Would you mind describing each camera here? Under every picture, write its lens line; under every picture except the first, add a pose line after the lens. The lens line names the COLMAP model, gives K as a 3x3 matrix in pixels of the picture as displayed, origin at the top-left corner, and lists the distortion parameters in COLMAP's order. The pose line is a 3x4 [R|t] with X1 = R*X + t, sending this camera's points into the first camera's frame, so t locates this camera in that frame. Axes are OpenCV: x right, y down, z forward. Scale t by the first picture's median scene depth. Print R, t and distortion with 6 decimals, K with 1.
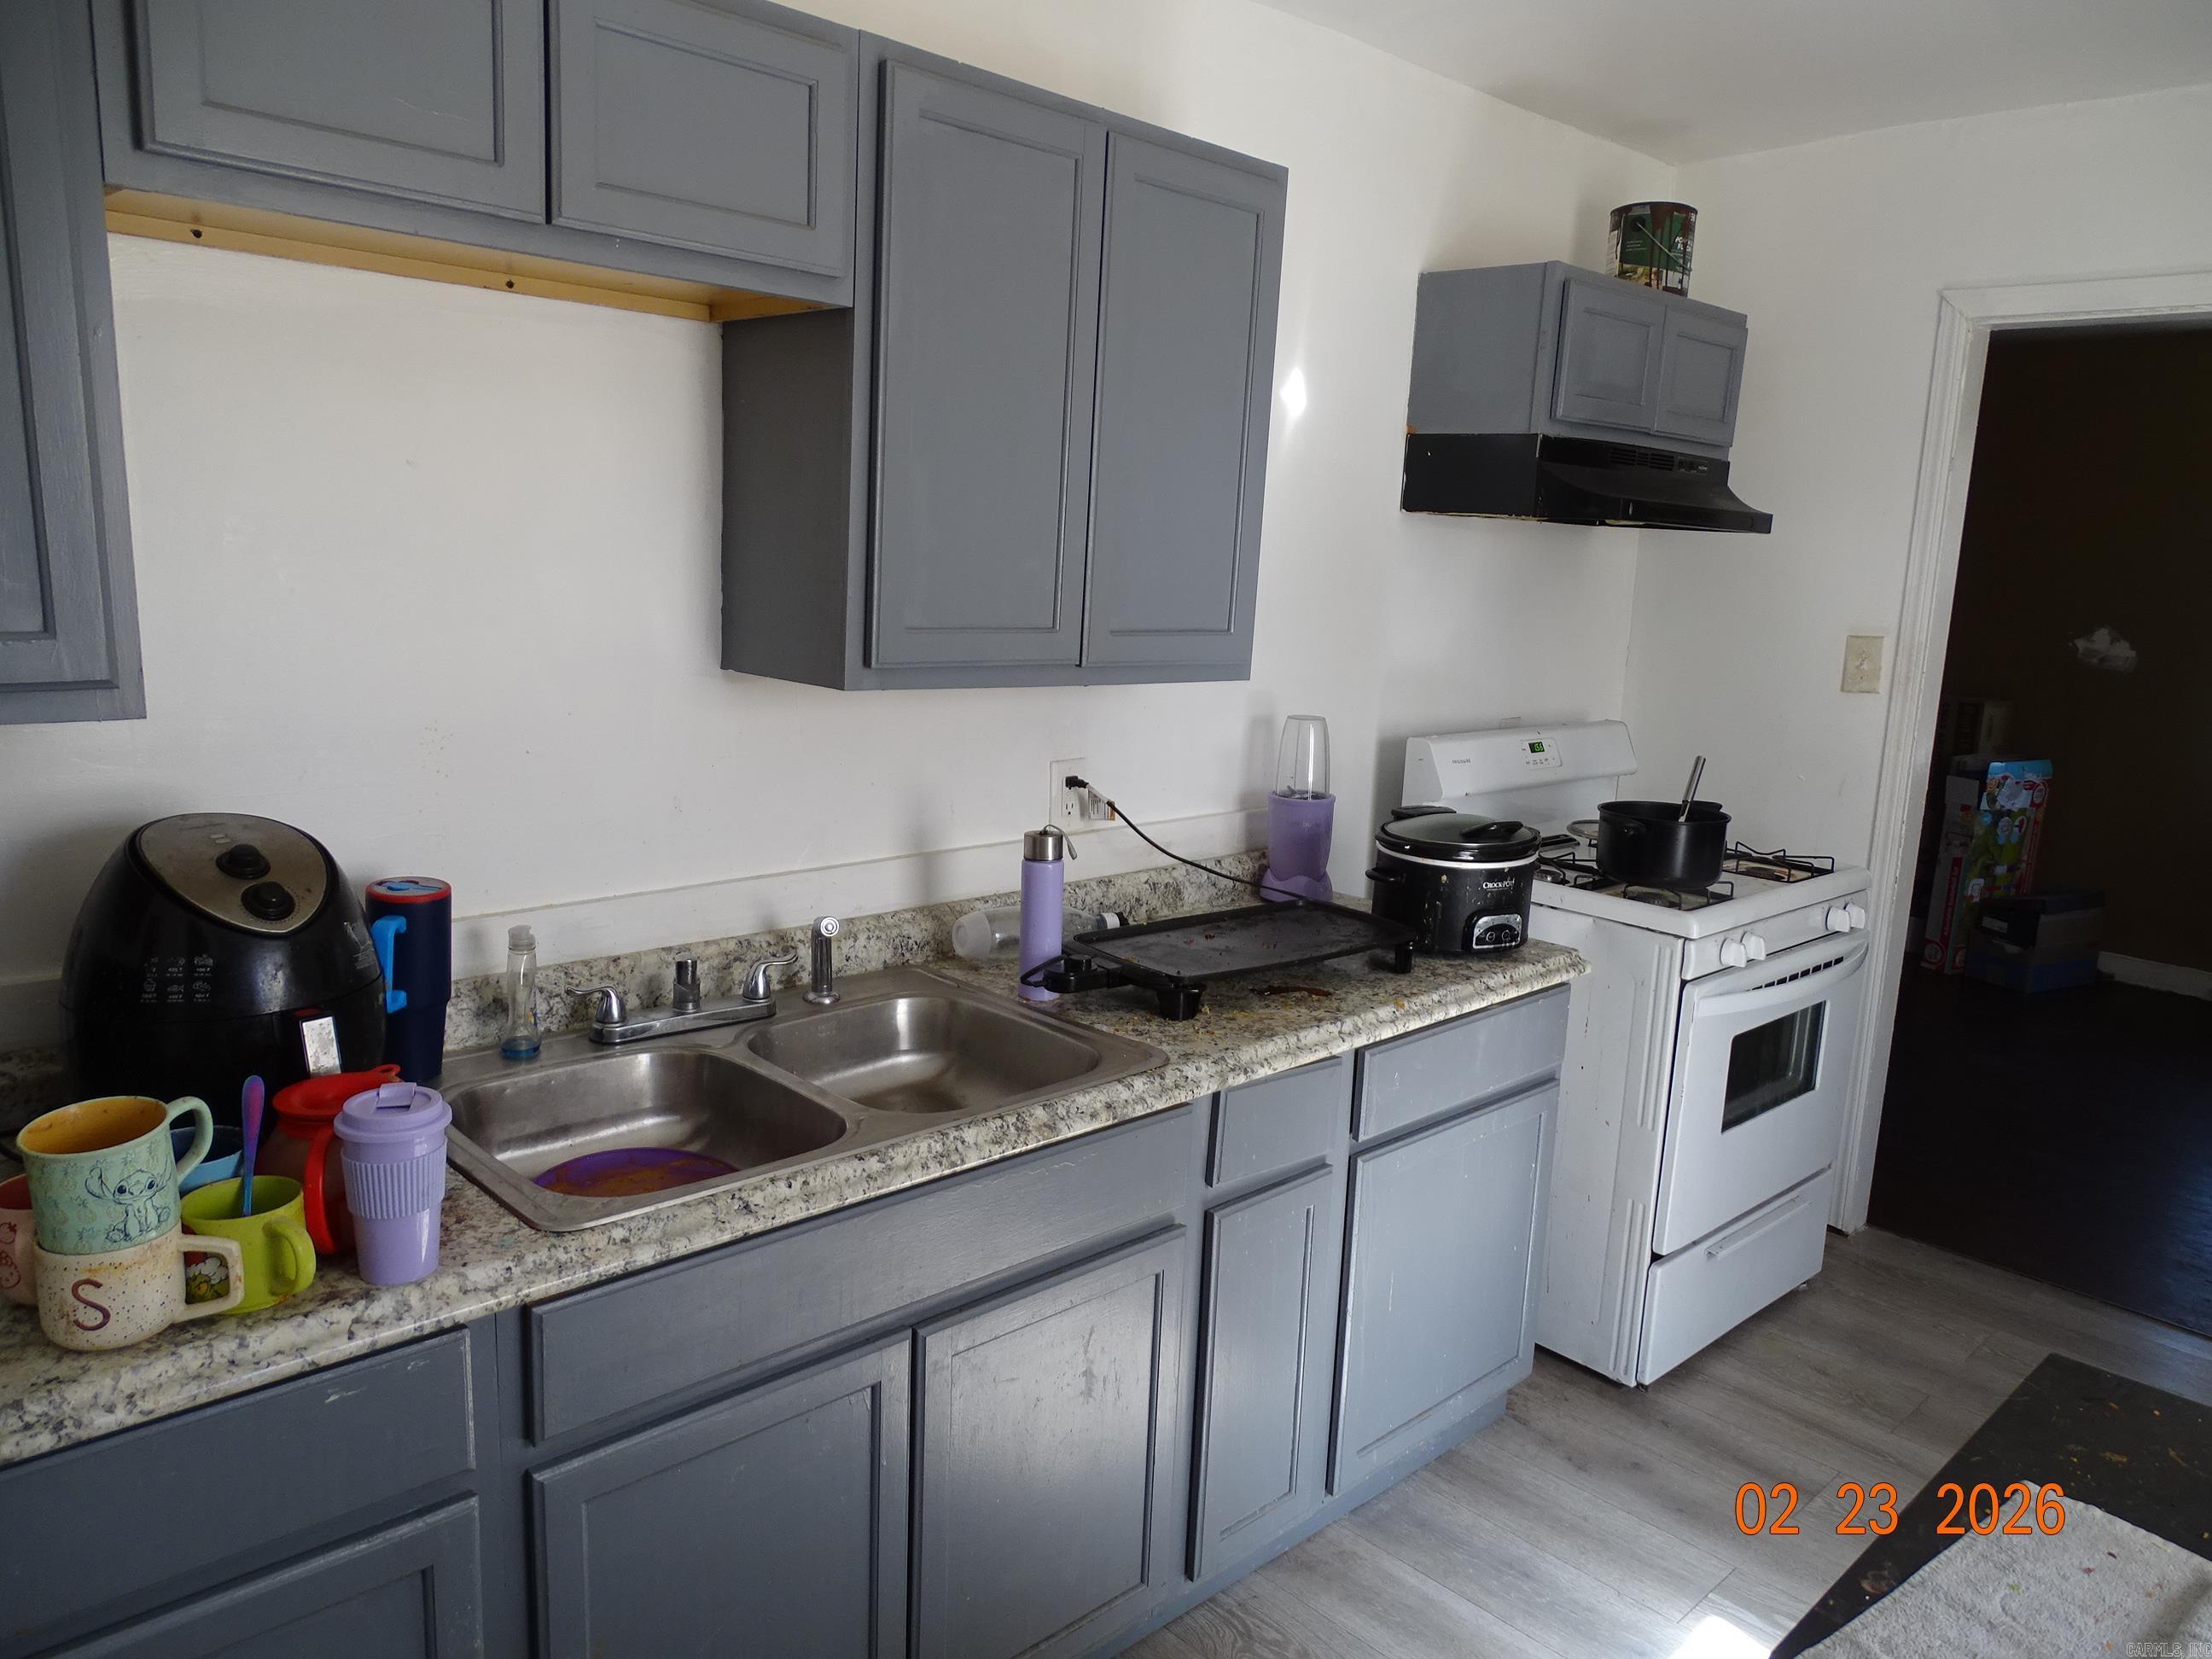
lens RADIAL K [[1572.3, 0, 1101.0], [0, 1572.3, 943.8], [0, 0, 1]] dist [0.052800, -0.011736]
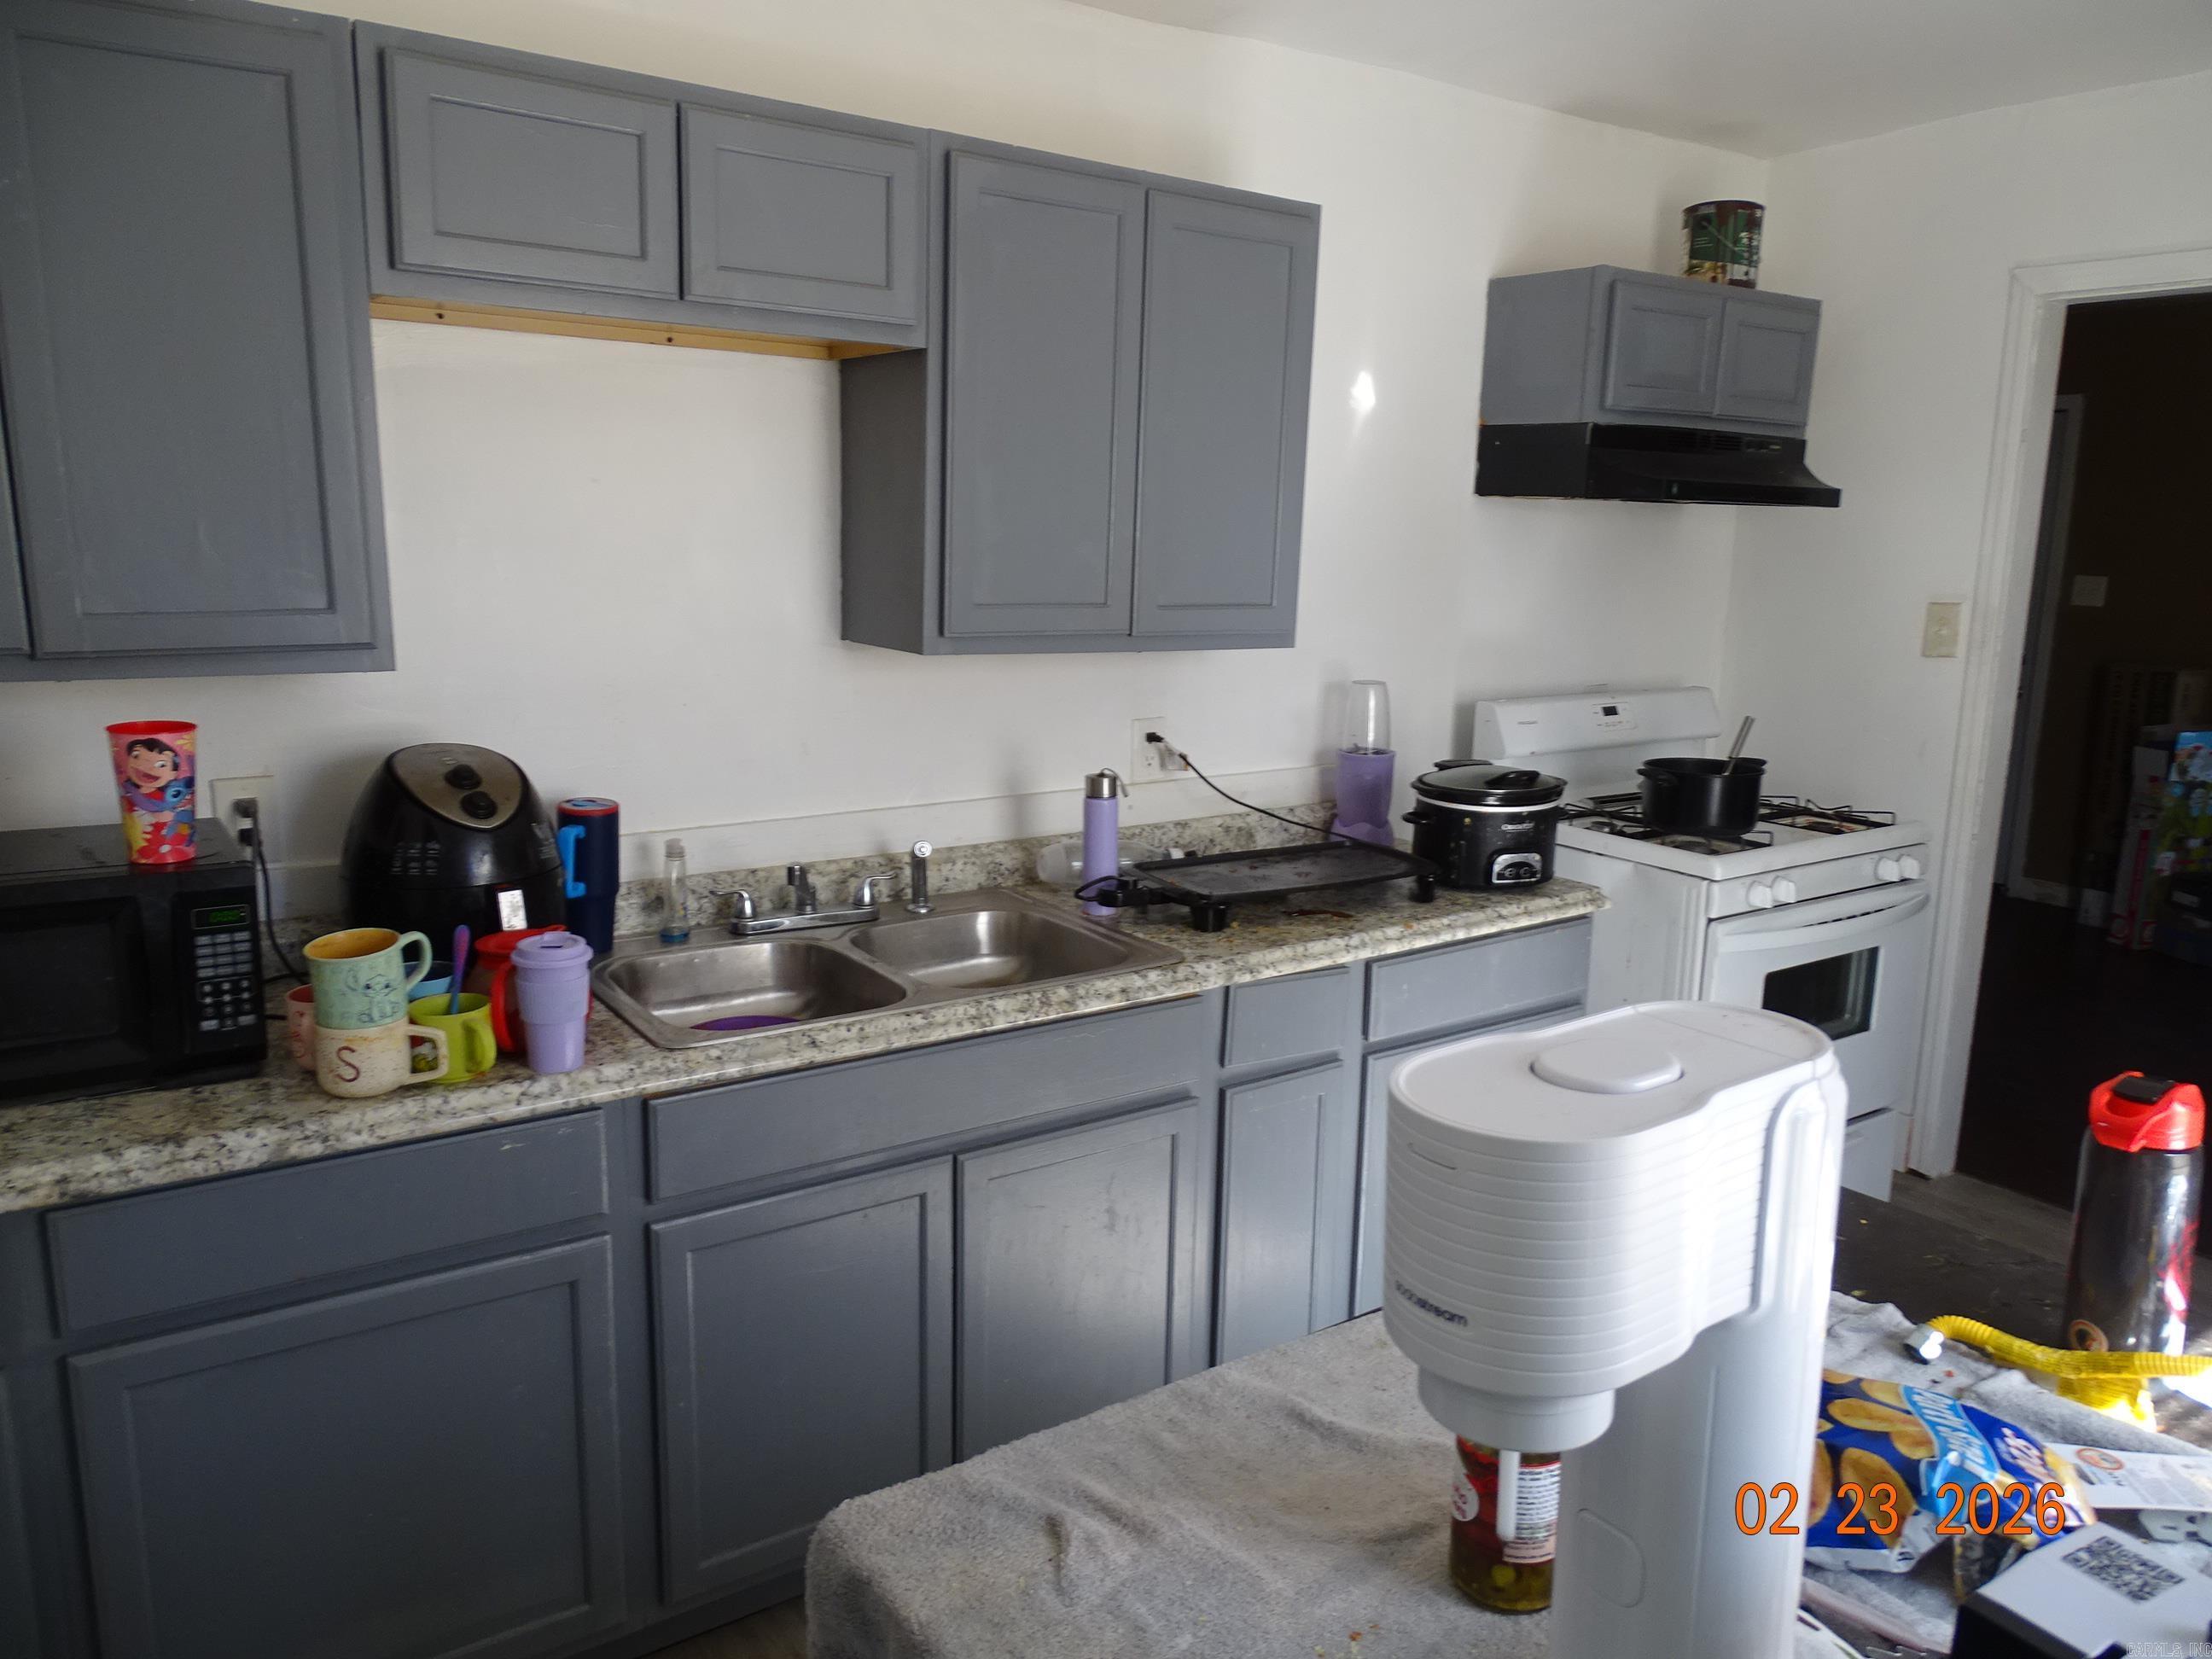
lens RADIAL K [[1558.2, 0, 1103.7], [0, 1558.2, 943.1], [0, 0, 1]] dist [0.067845, -0.008113]
pose [[0.988322, 0.020411, -0.151008, 0.156079], [-0.019092, 0.999766, 0.010182, 0.048447], [0.151180, -0.007180, 0.988480, -0.188652]]
